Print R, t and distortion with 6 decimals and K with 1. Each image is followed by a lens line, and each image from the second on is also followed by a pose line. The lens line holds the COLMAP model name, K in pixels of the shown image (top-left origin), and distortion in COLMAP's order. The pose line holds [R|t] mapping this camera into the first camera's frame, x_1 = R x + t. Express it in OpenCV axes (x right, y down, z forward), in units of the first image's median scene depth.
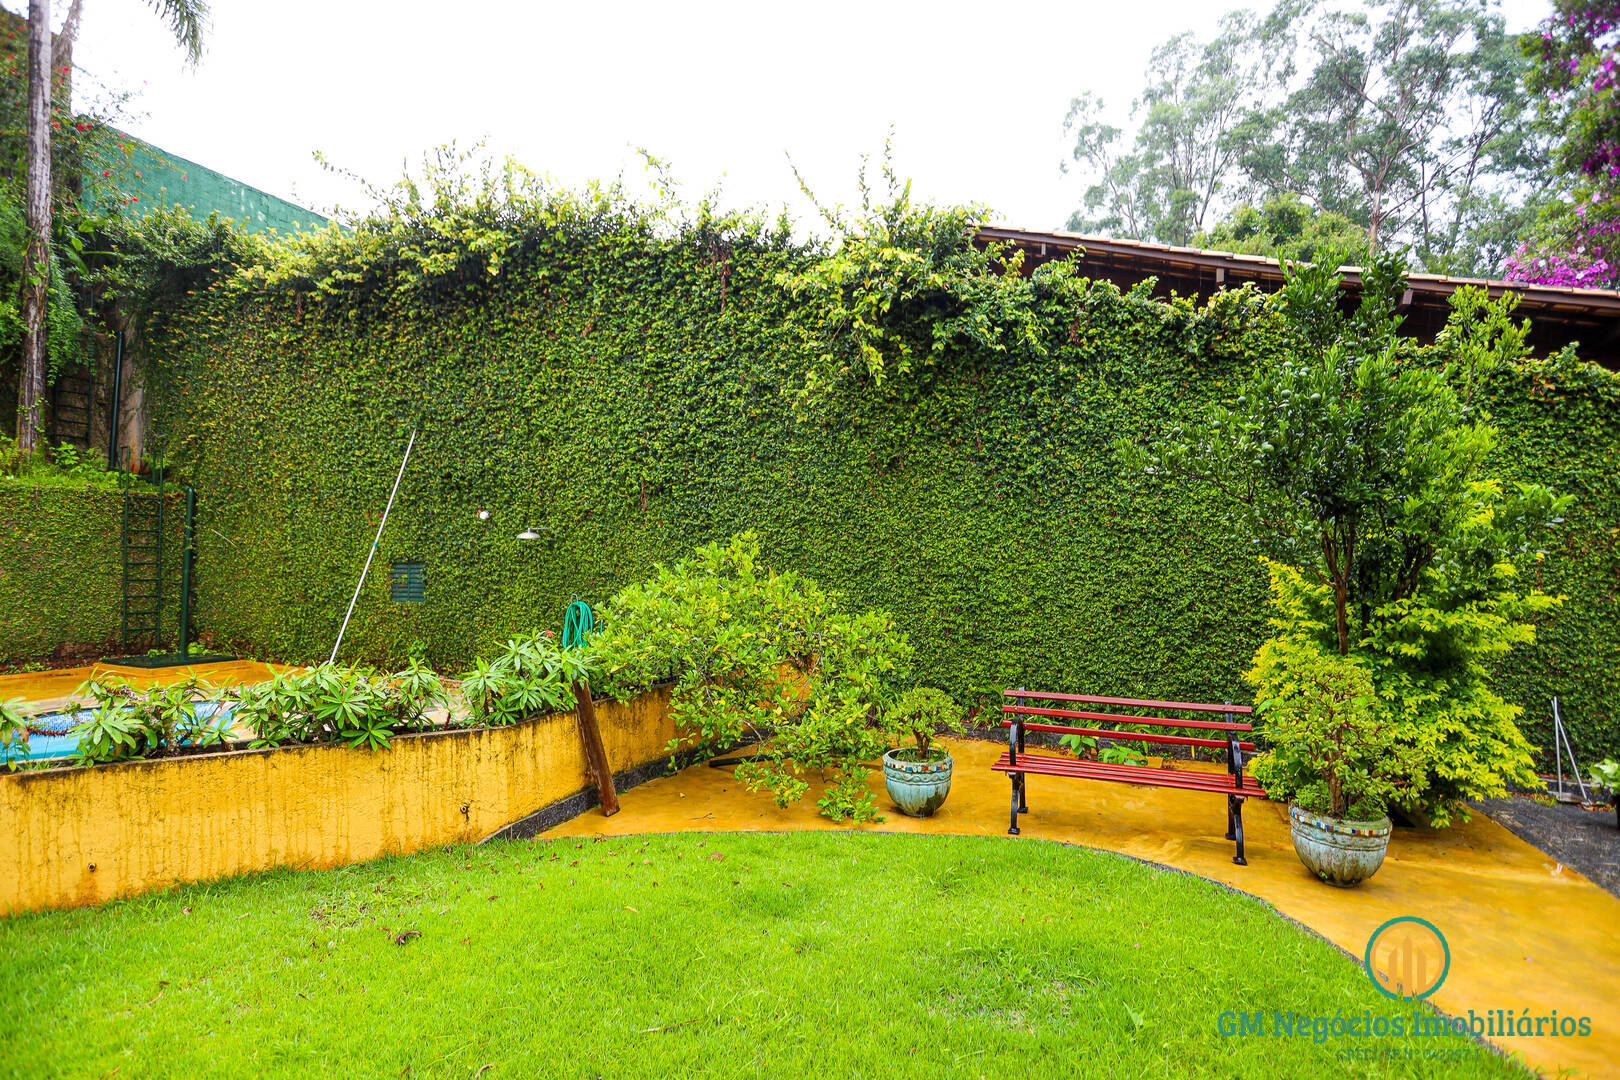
lens RADIAL K [[787.4, 0, 805.1], [0, 787.4, 550.0], [0, 0, 1]] dist [-0.082551, 0.042337]
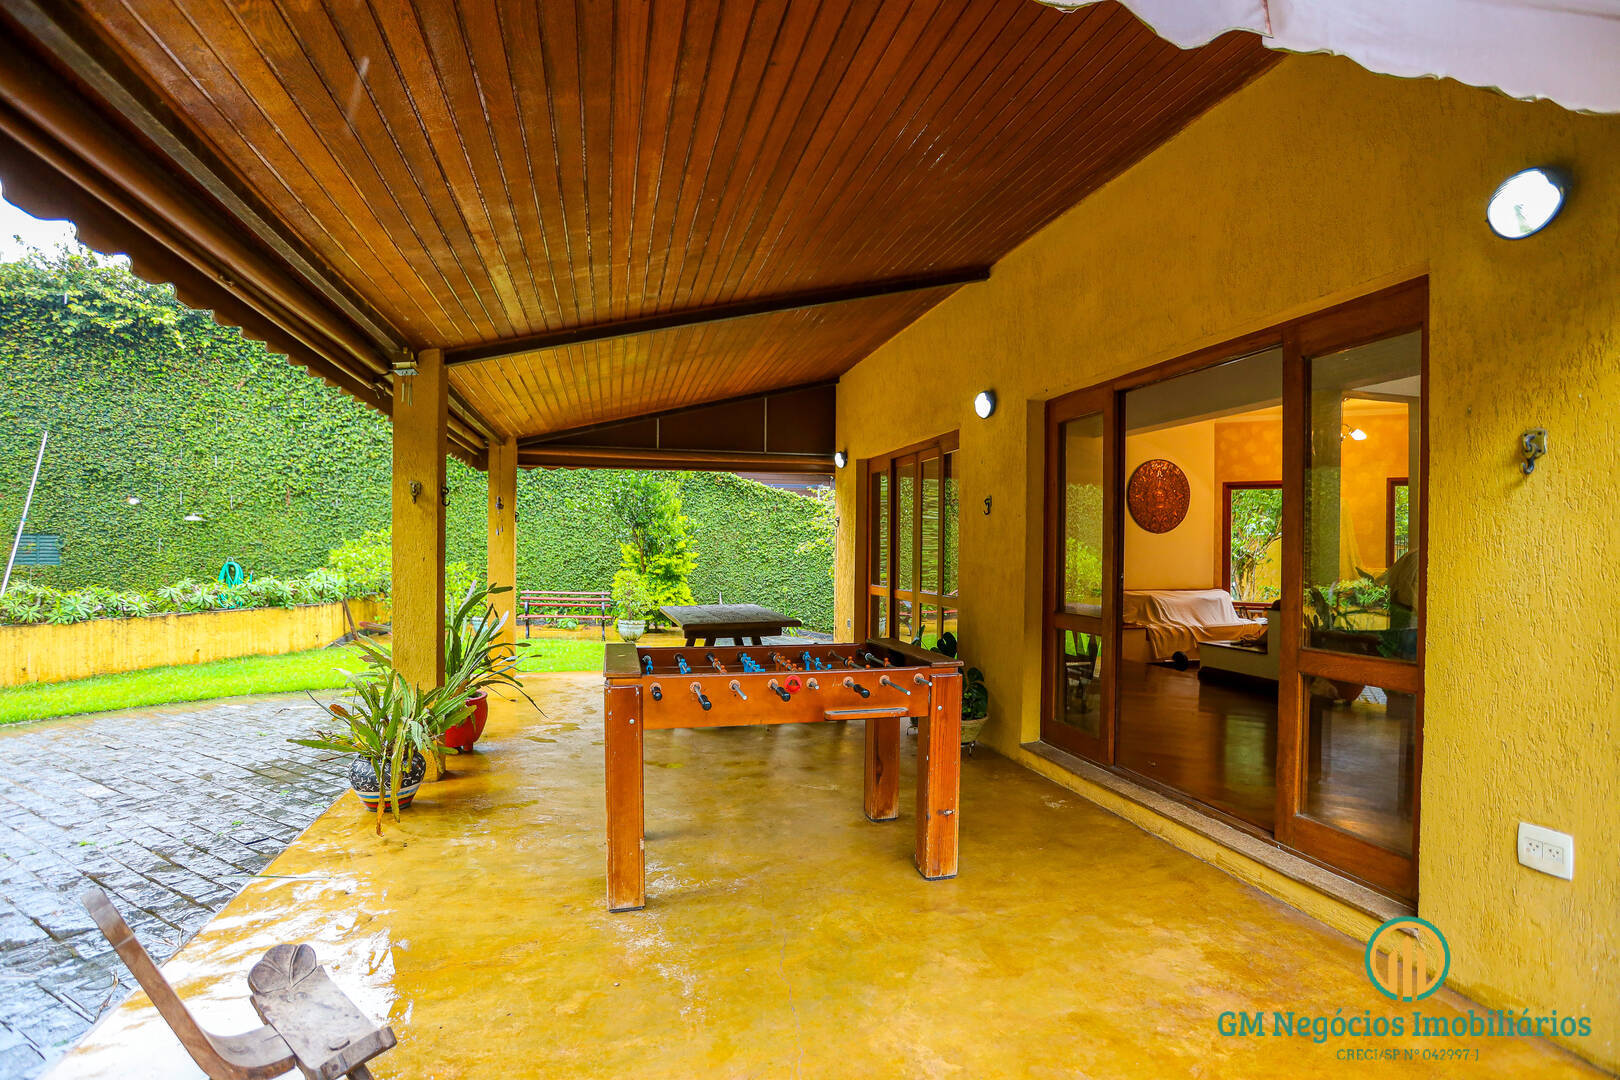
lens RADIAL K [[787.4, 0, 805.1], [0, 787.4, 550.0], [0, 0, 1]] dist [-0.082551, 0.042337]
pose [[0.783132, 0.007255, 0.621814, -0.344828], [-0.024514, 0.999515, 0.019212, -0.014257], [-0.621373, -0.030289, 0.782929, -0.897312]]
